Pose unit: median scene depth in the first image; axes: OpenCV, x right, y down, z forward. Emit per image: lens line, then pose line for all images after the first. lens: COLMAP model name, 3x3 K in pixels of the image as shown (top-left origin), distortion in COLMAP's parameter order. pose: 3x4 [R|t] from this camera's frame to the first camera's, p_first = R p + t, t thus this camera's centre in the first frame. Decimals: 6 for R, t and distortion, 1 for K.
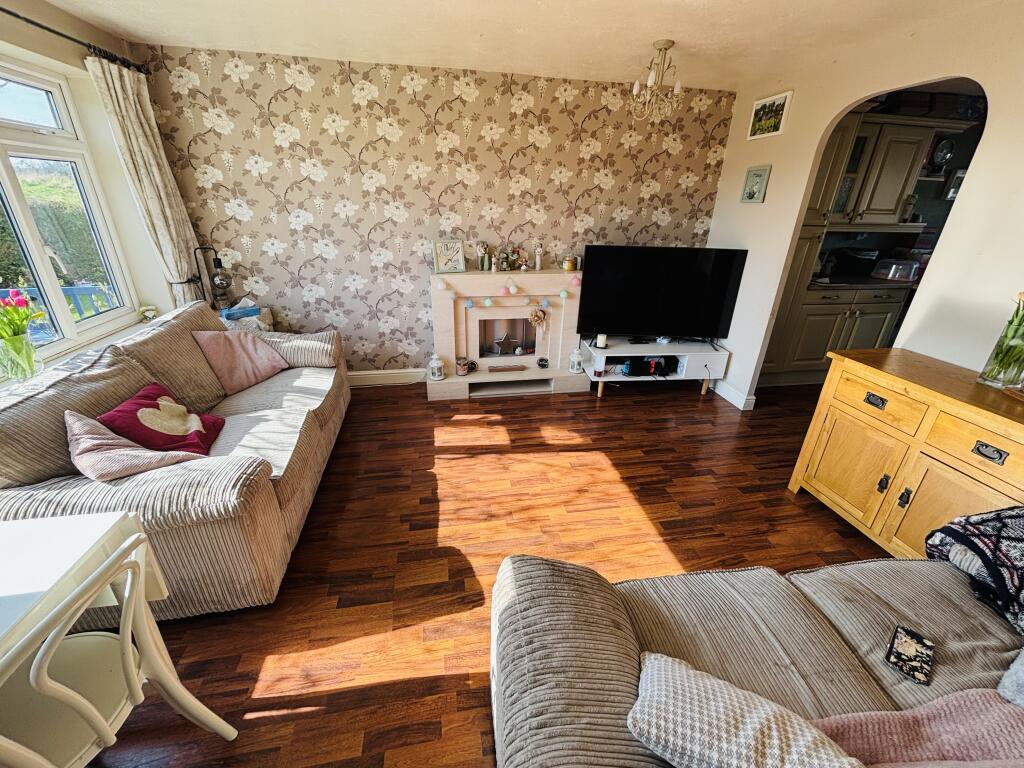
lens RADIAL K [[413.9, 0, 512.0], [0, 413.9, 384.0], [0, 0, 1]] dist [-0.003031, 0.000501]
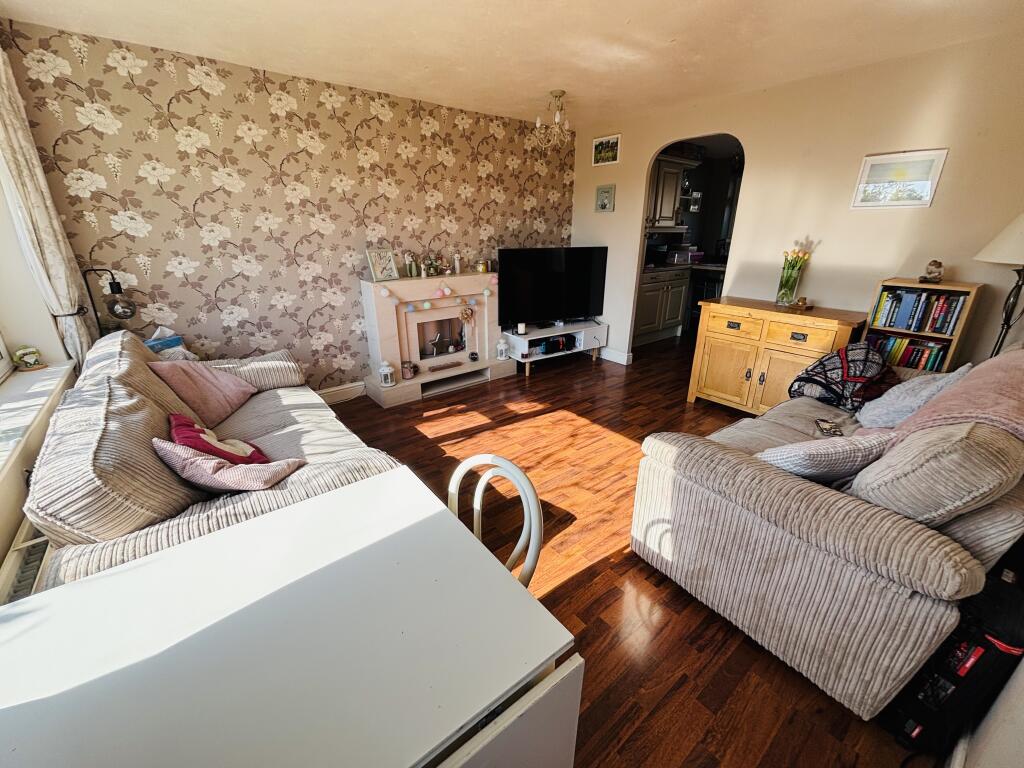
lens RADIAL K [[413.9, 0, 512.0], [0, 413.9, 384.0], [0, 0, 1]] dist [-0.003031, 0.000501]
pose [[0.883171, -0.186374, 0.430433, -0.367748], [0.208484, 0.978016, -0.004298, 0.053698], [-0.420170, 0.093534, 0.902612, -0.042276]]
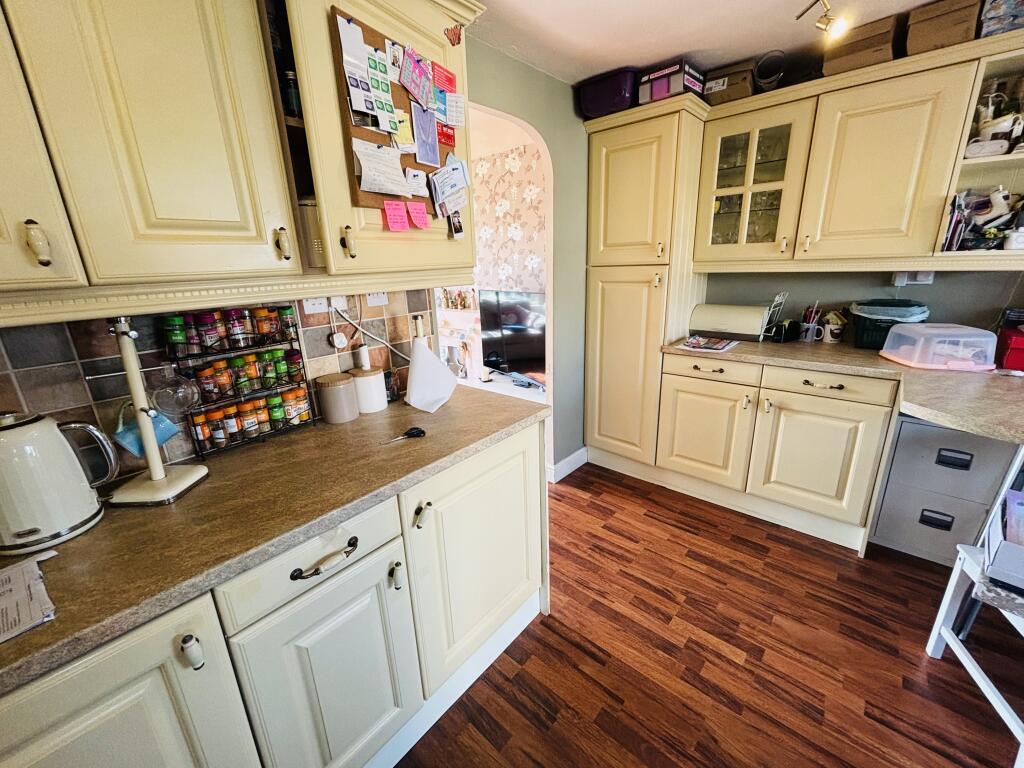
lens RADIAL K [[413.9, 0, 512.0], [0, 413.9, 384.0], [0, 0, 1]] dist [-0.003031, 0.000501]
pose [[0.627158, 0.180568, -0.757673, 1.155411], [-0.270546, 0.962691, 0.005486, -0.116094], [0.730395, 0.201545, 0.652612, 0.375672]]
